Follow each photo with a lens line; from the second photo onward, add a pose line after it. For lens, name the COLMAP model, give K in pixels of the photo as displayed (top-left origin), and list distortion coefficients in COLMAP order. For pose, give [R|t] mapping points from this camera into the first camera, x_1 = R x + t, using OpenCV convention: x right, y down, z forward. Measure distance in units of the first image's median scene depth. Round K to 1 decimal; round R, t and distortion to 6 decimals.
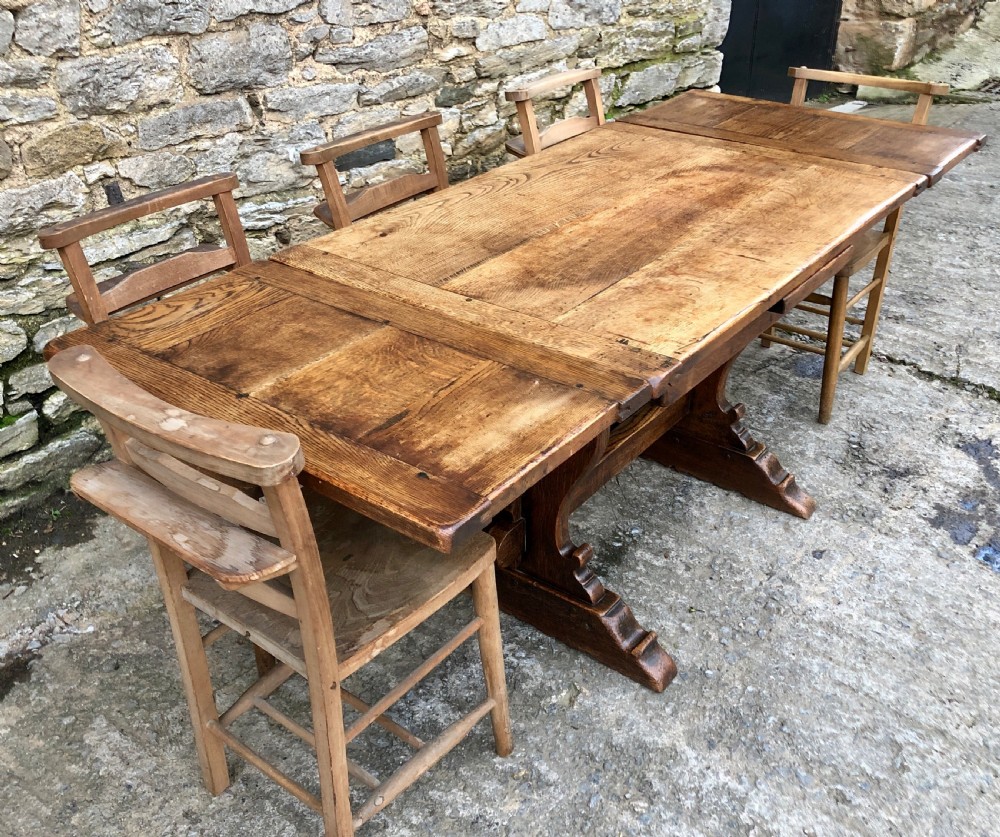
lens RADIAL K [[997.0, 0, 464.9], [0, 997.0, 362.1], [0, 0, 1]] dist [0.048906, -0.117964]
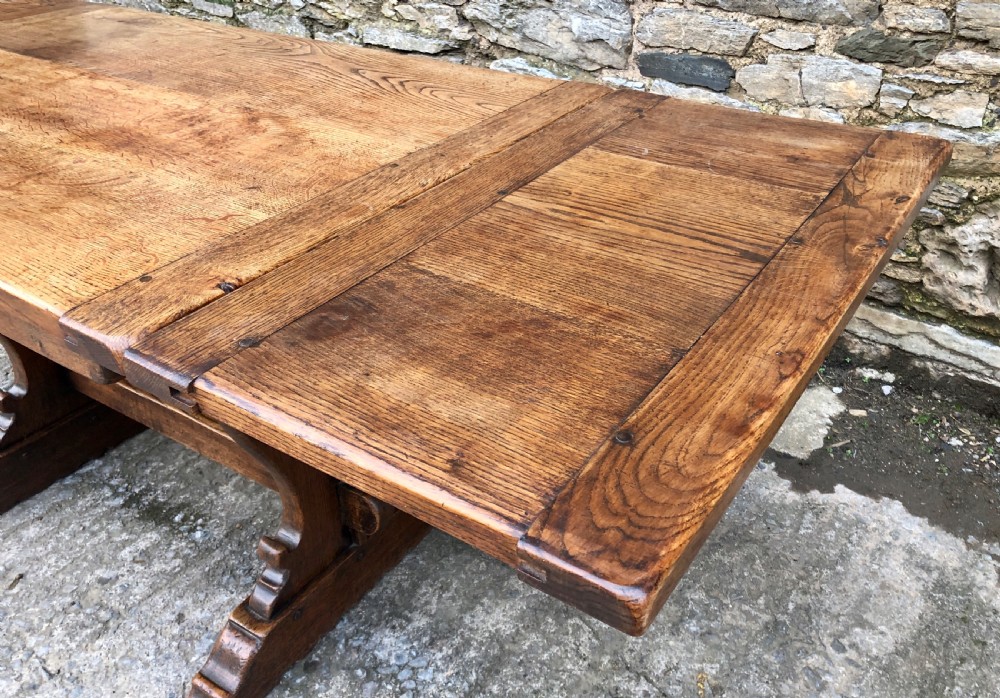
lens RADIAL K [[862.0, 0, 531.2], [0, 862.0, 326.4], [0, 0, 1]] dist [0.006334, 0.004728]
pose [[0.102920, 0.524330, -0.845272, 0.627574], [-0.454419, 0.780708, 0.428950, -0.332320], [0.884822, 0.339960, 0.318617, 0.892469]]
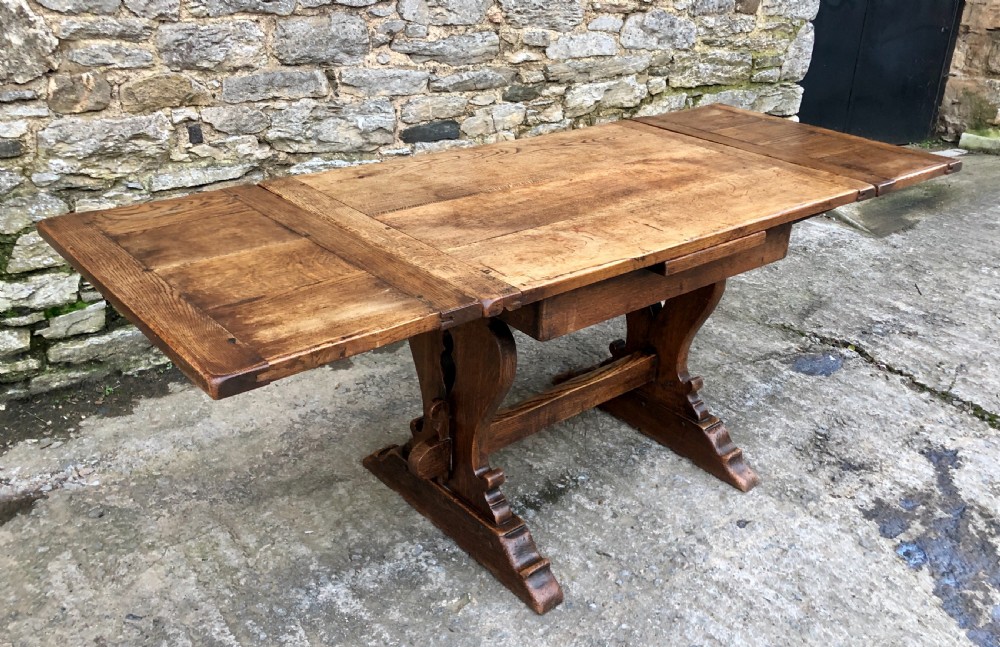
lens RADIAL K [[892.6, 0, 507.5], [0, 892.6, 255.6], [0, 0, 1]] dist [0.059559, -0.140820]
pose [[0.980955, 0.116875, -0.155135, 0.199670], [-0.133464, 0.985874, -0.101188, 0.036530], [0.141117, 0.119966, 0.982697, -0.008097]]
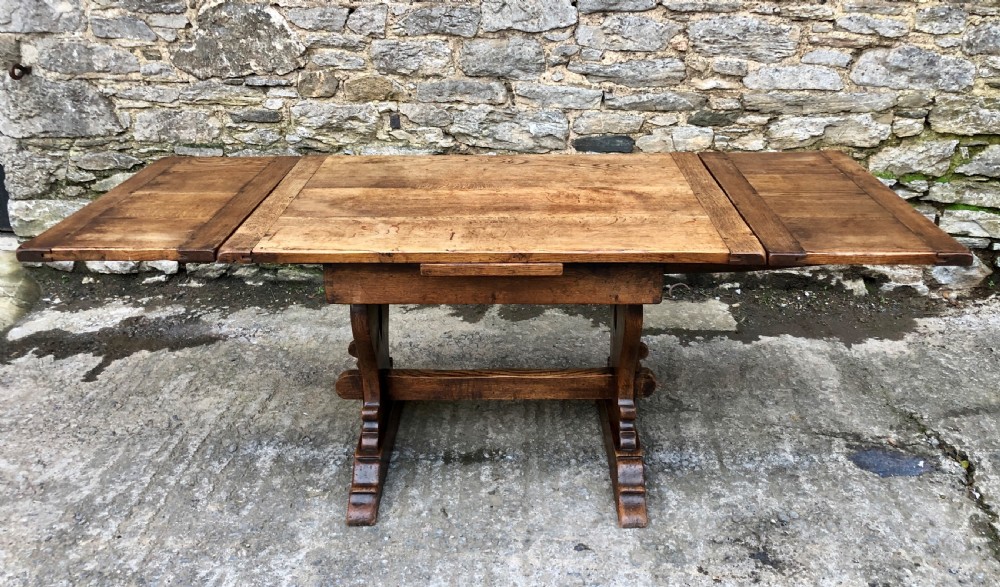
lens RADIAL K [[829.5, 0, 516.2], [0, 829.5, 240.4], [0, 0, 1]] dist [0.077334, -0.179763]
pose [[0.622314, 0.293314, -0.725736, 0.785089], [-0.362350, 0.929769, 0.065063, -0.138915], [0.693850, 0.222480, 0.684890, 0.223618]]
